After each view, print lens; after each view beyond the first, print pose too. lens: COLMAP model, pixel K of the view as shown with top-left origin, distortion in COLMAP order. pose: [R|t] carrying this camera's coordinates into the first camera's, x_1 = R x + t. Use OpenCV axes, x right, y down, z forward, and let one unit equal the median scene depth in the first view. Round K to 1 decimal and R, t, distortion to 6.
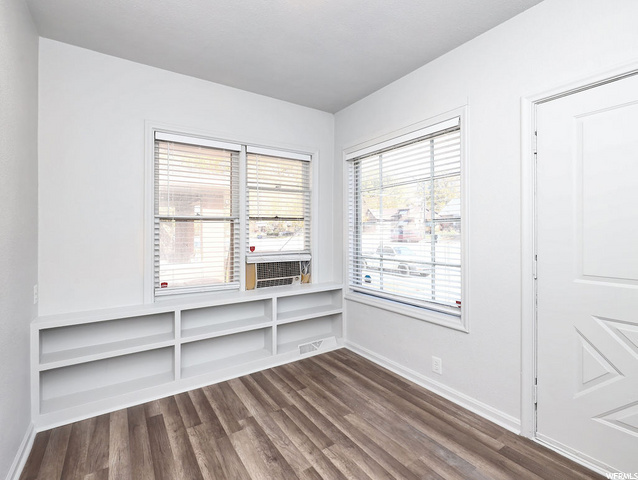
lens RADIAL K [[300.9, 0, 320.7], [0, 300.9, 235.7], [0, 0, 1]] dist [-0.001093, -0.000594]
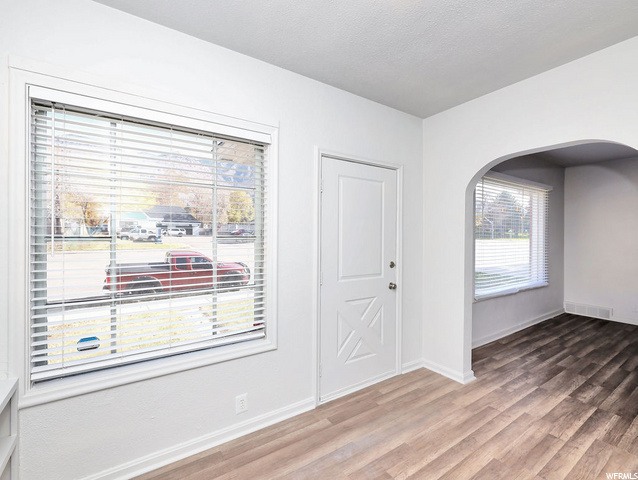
lens RADIAL K [[300.9, 0, 320.7], [0, 300.9, 235.7], [0, 0, 1]] dist [-0.001093, -0.000594]
pose [[-0.015775, 0.006522, 0.999854, -0.607206], [-0.001012, 0.999978, -0.006538, -0.069095], [-0.999875, -0.001115, -0.015768, 0.936192]]
